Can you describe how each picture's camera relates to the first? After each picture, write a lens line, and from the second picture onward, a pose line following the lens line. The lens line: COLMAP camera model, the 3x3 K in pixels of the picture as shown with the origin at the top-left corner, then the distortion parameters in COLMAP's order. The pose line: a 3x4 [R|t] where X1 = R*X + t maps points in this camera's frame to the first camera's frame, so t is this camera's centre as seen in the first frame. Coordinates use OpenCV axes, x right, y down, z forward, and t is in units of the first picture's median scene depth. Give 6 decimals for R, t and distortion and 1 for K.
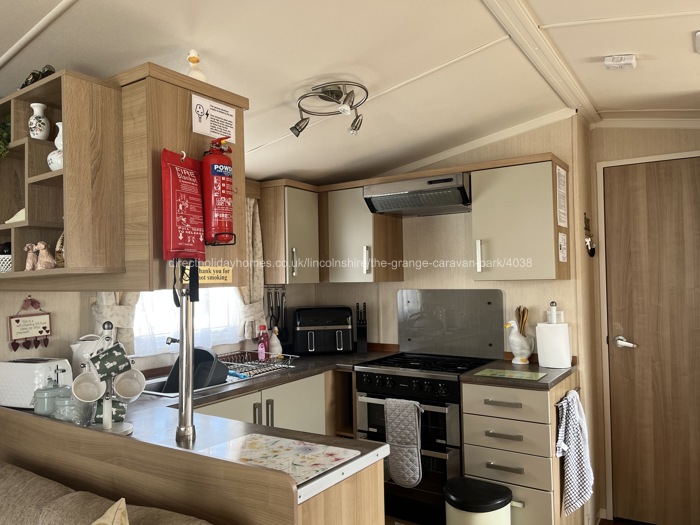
lens RADIAL K [[529.3, 0, 351.2], [0, 529.3, 264.2], [0, 0, 1]] dist [0.039932, -0.005510]
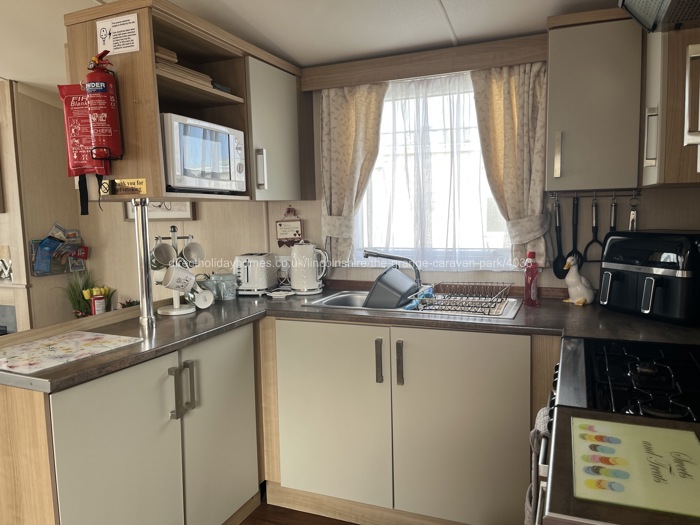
lens RADIAL K [[529.3, 0, 350.7], [0, 529.3, 261.8], [0, 0, 1]] dist [0.039932, -0.005510]
pose [[0.188665, 0.111958, -0.975639, 0.868013], [0.047011, 0.991311, 0.122848, 0.056627], [0.980916, -0.069042, 0.181762, 1.181779]]
